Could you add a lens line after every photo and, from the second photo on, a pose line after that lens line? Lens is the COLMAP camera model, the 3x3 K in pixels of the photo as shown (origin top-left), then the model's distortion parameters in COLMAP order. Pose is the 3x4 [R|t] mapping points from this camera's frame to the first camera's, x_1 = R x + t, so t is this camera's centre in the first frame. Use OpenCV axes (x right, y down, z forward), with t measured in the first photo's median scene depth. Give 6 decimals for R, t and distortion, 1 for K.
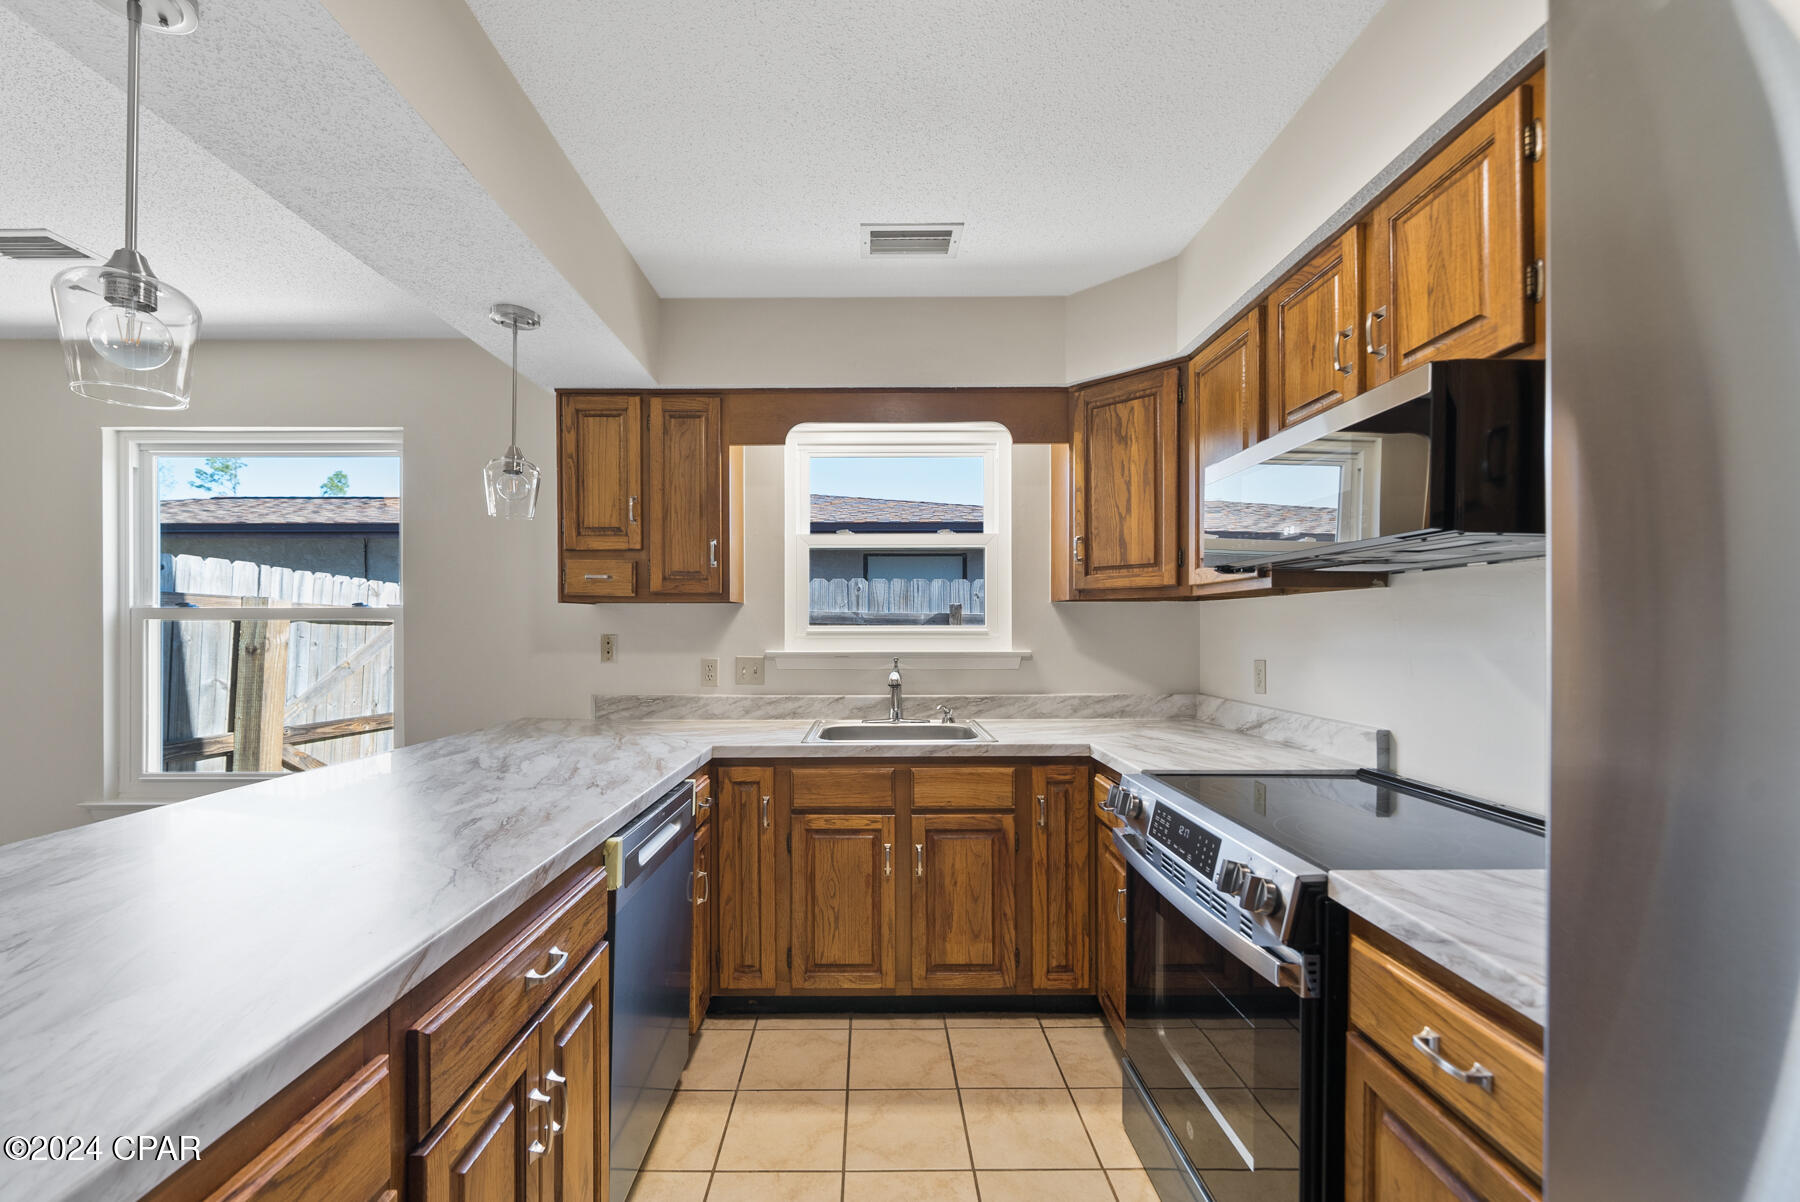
lens RADIAL K [[728.8, 0, 876.3], [0, 728.8, 626.0], [0, 0, 1]] dist [-0.000563, 0.000011]
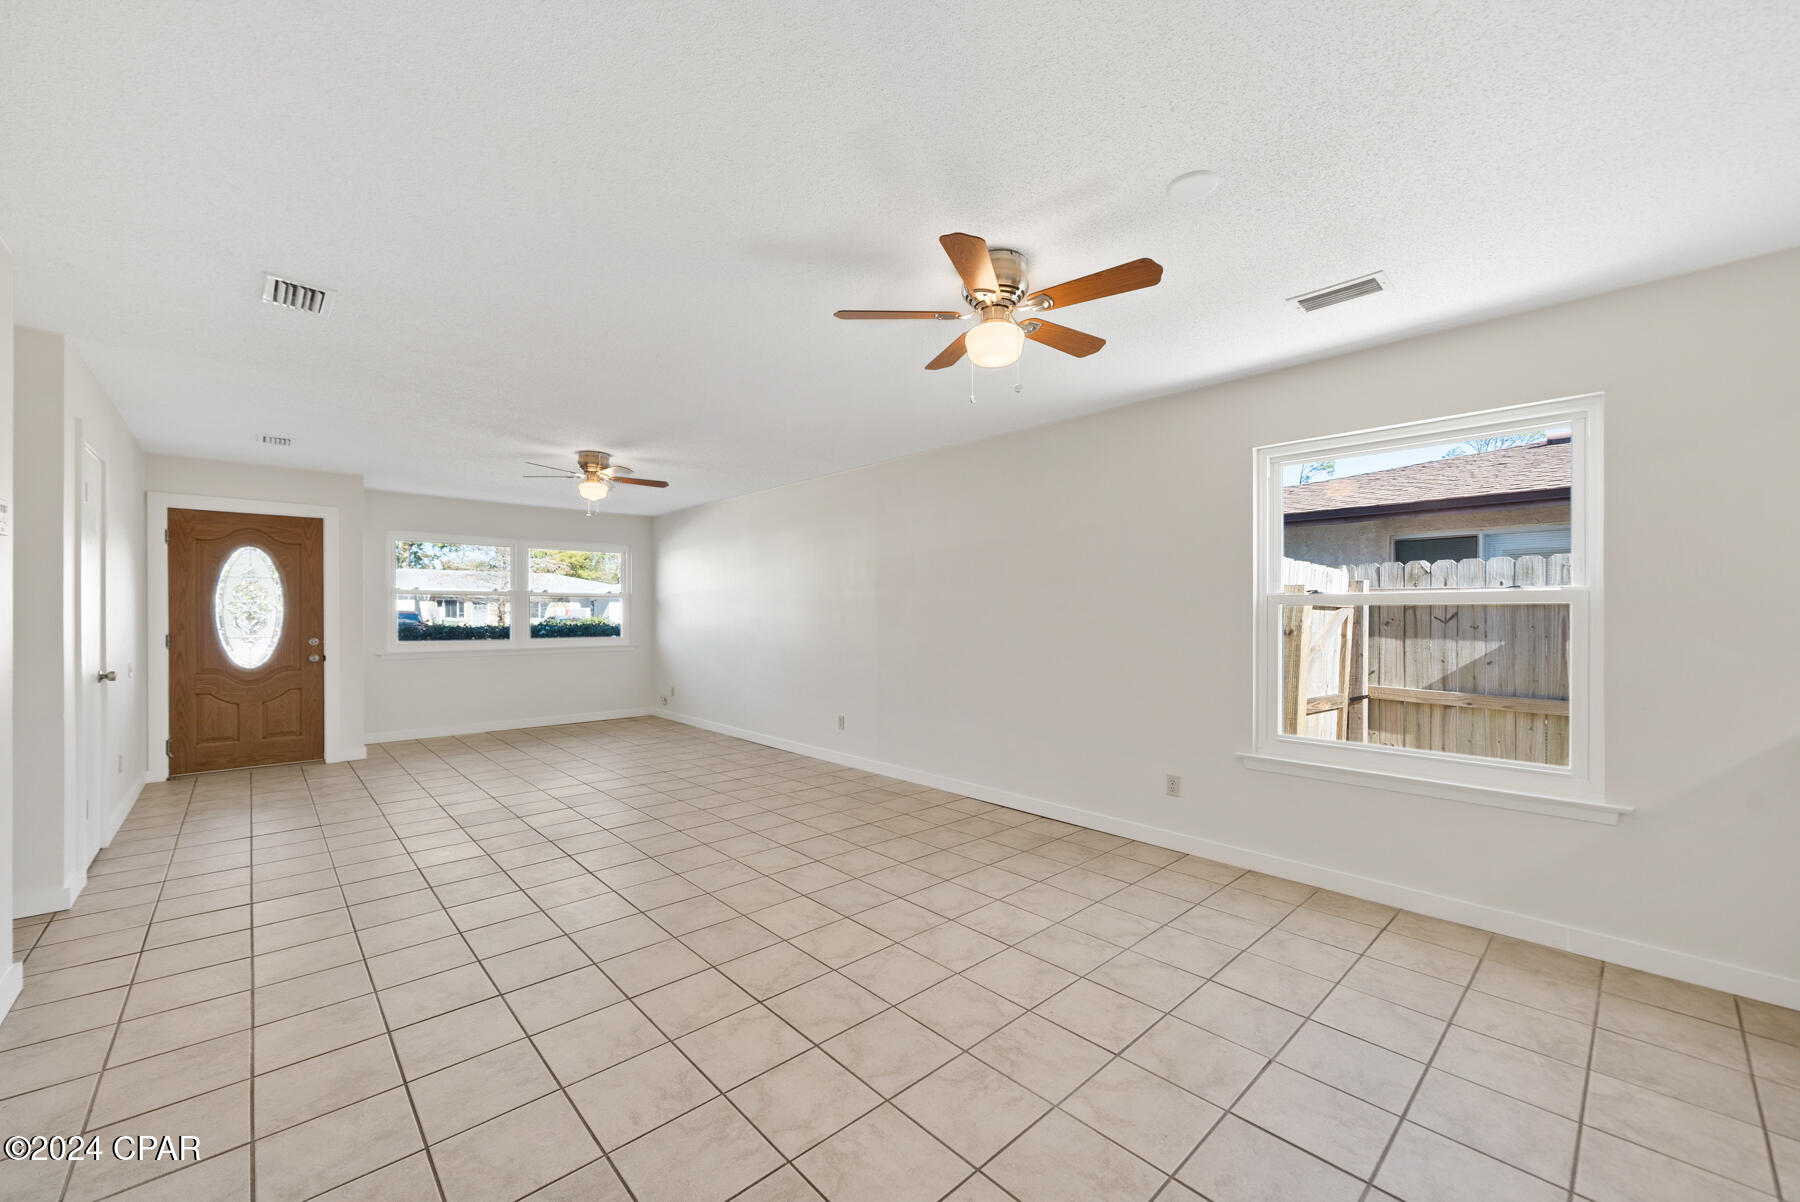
lens RADIAL K [[700.7, 0, 885.6], [0, 700.7, 617.3], [0, 0, 1]] dist [-0.001920, -0.000113]
pose [[0.672114, 0.005737, -0.740425, -0.695512], [-0.000166, 0.999971, 0.007598, 0.003494], [0.740447, -0.004983, 0.672096, -0.282753]]
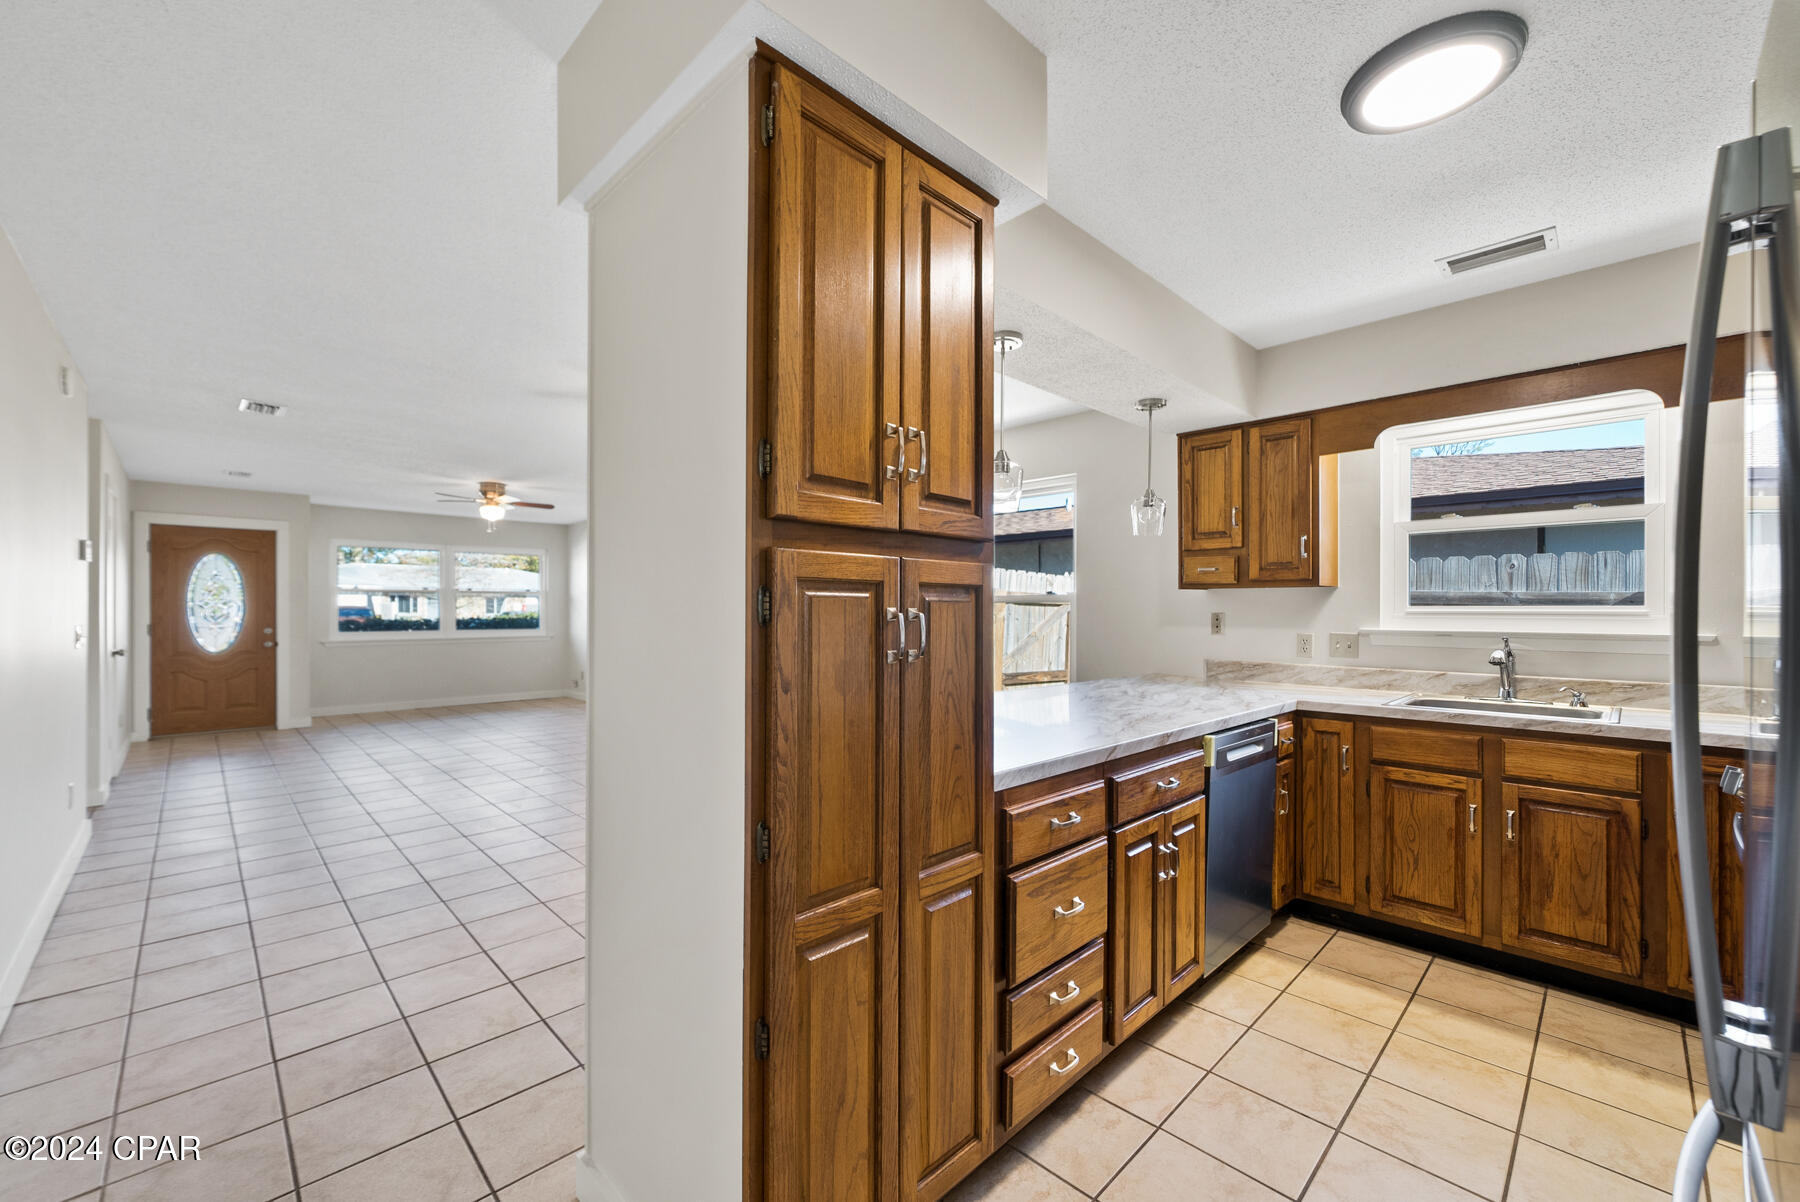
lens RADIAL K [[719.6, 0, 887.1], [0, 719.6, 611.5], [0, 0, 1]] dist [-0.002880, -0.000366]
pose [[0.695026, 0.004778, -0.718969, 0.160258], [-0.001585, 0.999986, 0.005114, 0.004171], [0.718983, -0.002414, 0.695024, -0.345791]]
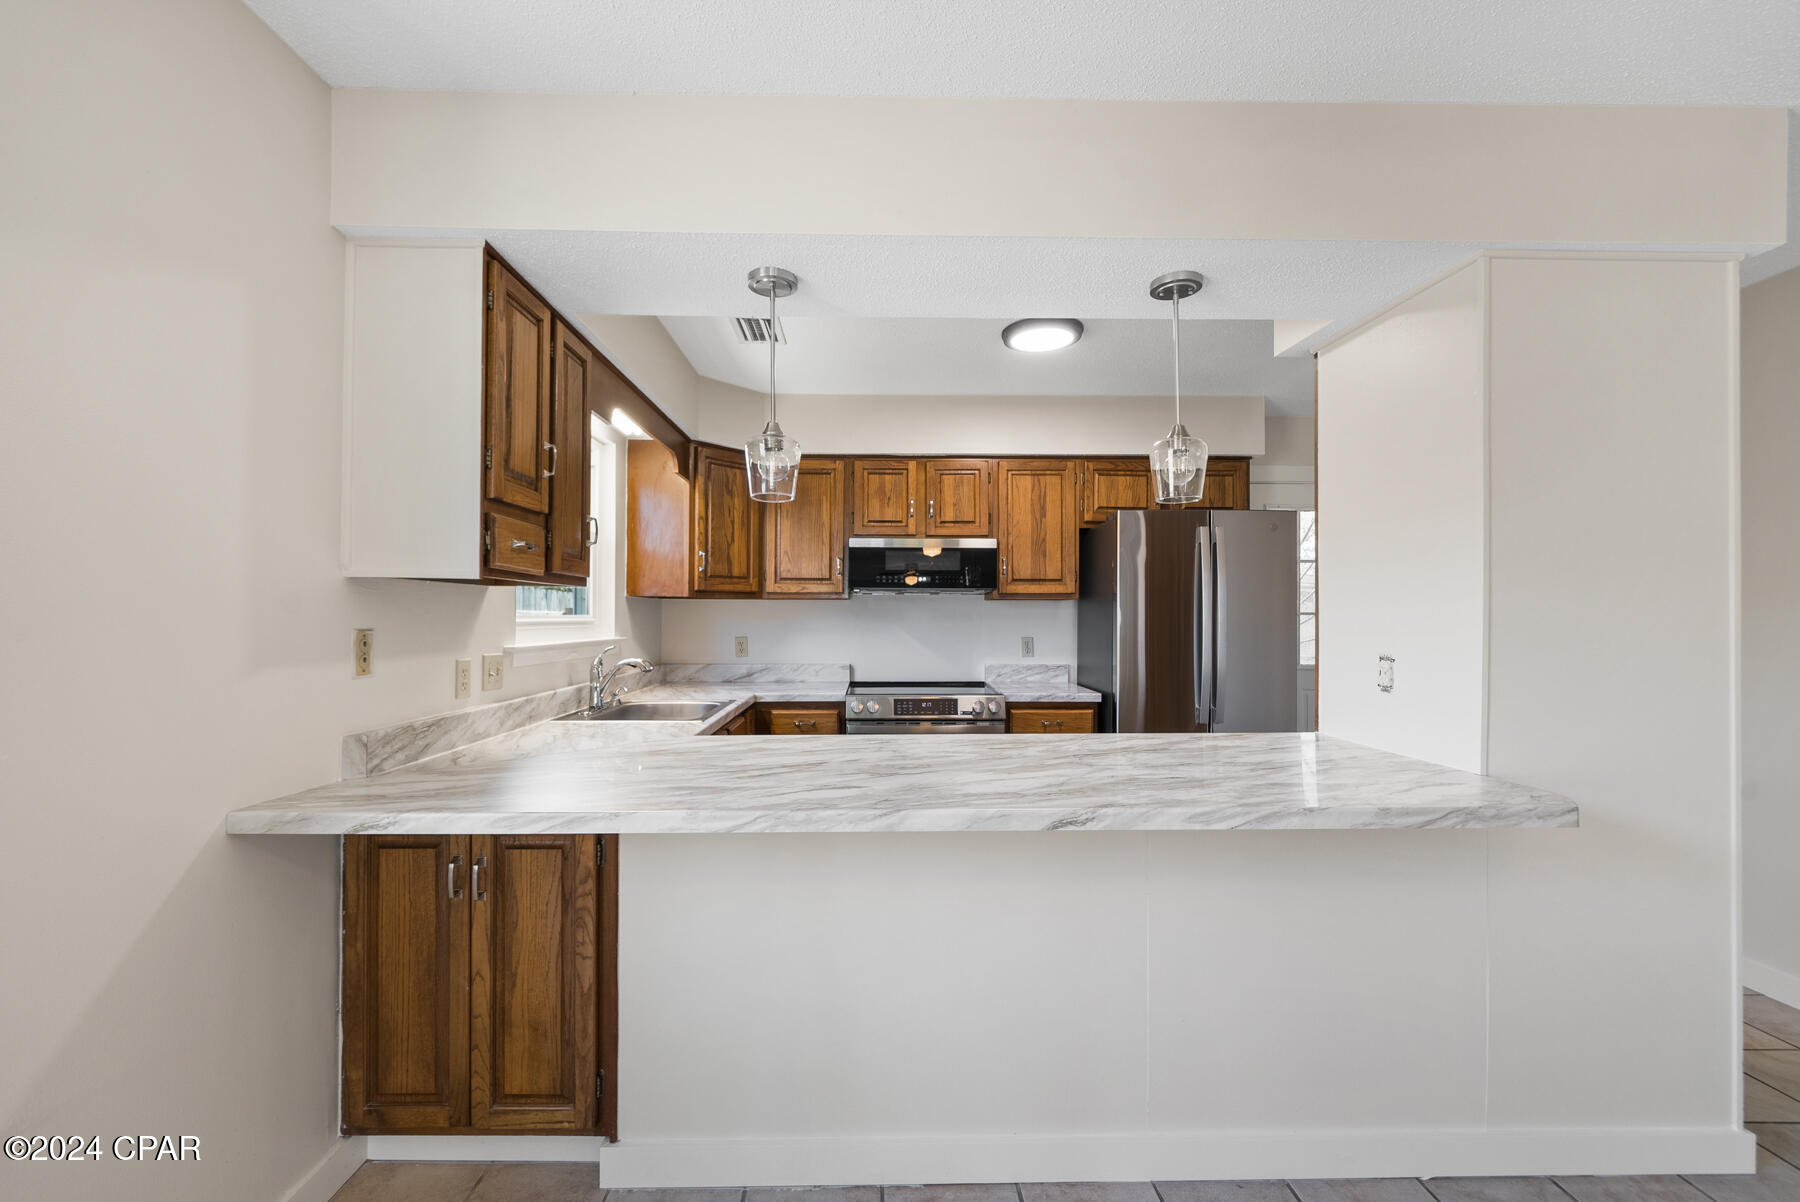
lens RADIAL K [[719.6, 0, 887.1], [0, 719.6, 611.5], [0, 0, 1]] dist [-0.002880, -0.000366]
pose [[-0.021562, 0.008145, 0.999734, -1.106022], [-0.005795, 0.999949, -0.008272, -0.000317], [-0.999751, -0.005972, -0.021514, 0.682021]]
